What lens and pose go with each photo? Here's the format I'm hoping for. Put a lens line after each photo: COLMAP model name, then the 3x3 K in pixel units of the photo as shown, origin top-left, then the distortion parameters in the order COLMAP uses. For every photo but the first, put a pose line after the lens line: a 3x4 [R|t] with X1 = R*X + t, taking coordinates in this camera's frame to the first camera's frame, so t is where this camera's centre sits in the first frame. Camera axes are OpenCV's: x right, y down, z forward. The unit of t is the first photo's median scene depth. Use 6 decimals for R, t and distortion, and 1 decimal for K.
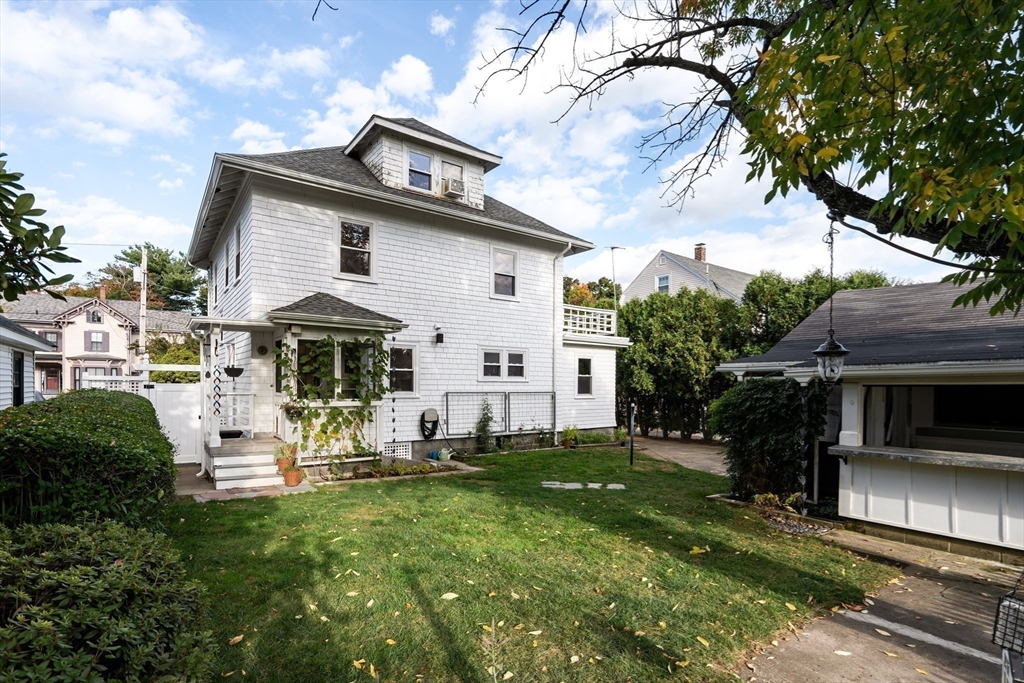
lens RADIAL K [[468.7, 0, 512.0], [0, 468.7, 341.5], [0, 0, 1]] dist [-0.000832, -0.000098]
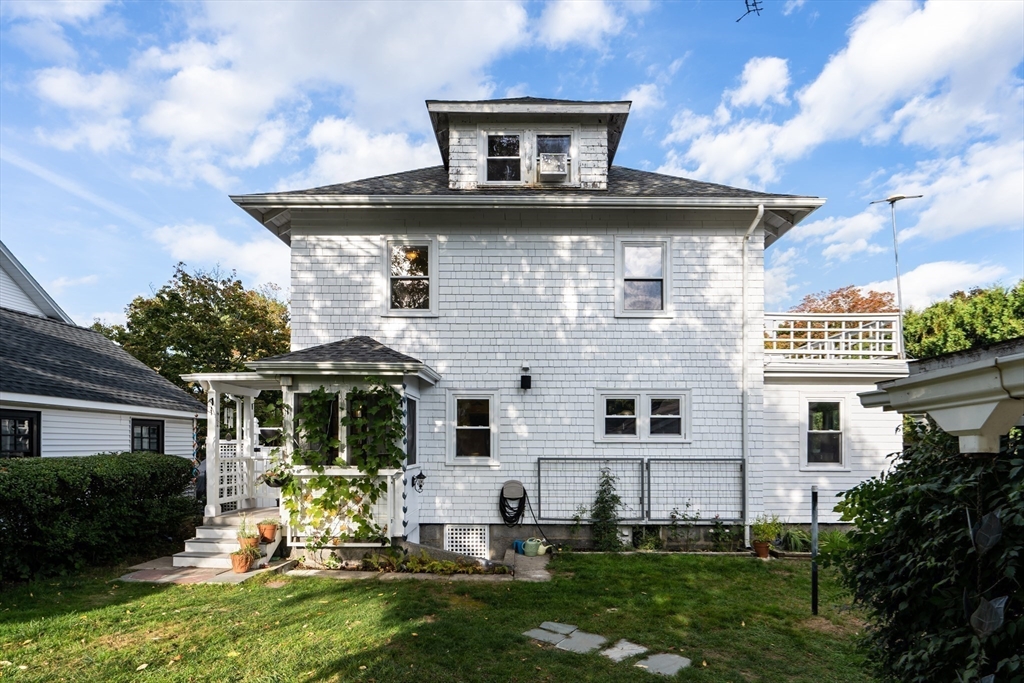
lens RADIAL K [[506.3, 0, 622.6], [0, 506.3, 407.3], [0, 0, 1]] dist [-0.002484, -0.000179]
pose [[0.820354, -0.041151, -0.570373, 0.390280], [0.054089, 0.998520, 0.005754, 0.033174], [0.569292, -0.035571, 0.821366, 0.436864]]
